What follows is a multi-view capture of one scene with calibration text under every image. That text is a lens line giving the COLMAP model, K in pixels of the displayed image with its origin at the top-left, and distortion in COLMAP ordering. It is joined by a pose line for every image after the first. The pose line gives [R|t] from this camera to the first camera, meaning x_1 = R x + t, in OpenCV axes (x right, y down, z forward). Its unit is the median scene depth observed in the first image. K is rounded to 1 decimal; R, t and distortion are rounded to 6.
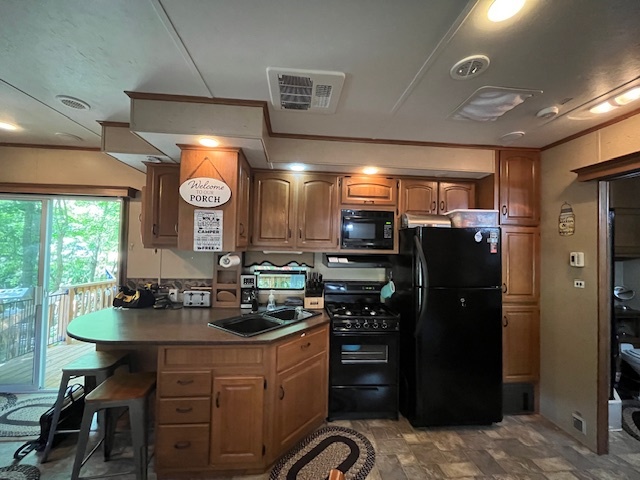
lens RADIAL K [[258.1, 0, 319.2], [0, 258.1, 240.8], [0, 0, 1]] dist [-0.002306, 0.000441]
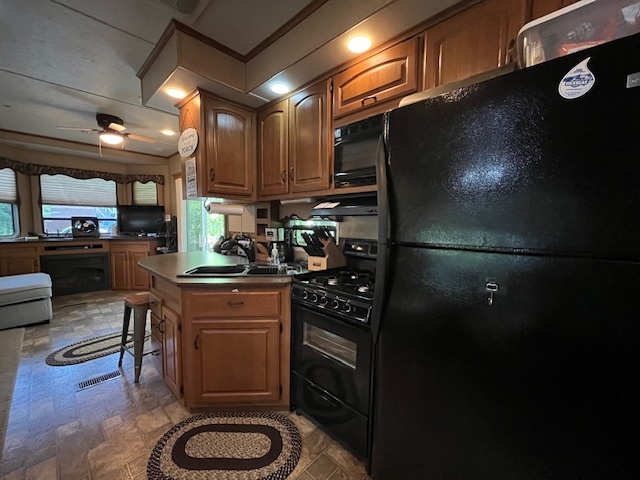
lens RADIAL K [[258.1, 0, 320.2], [0, 258.1, 239.9], [0, 0, 1]] dist [-0.002306, 0.000441]
pose [[0.663493, 0.036061, -0.747313, 0.572071], [0.026697, 0.997061, 0.071815, 0.116999], [0.747706, -0.067600, 0.660580, 0.514568]]
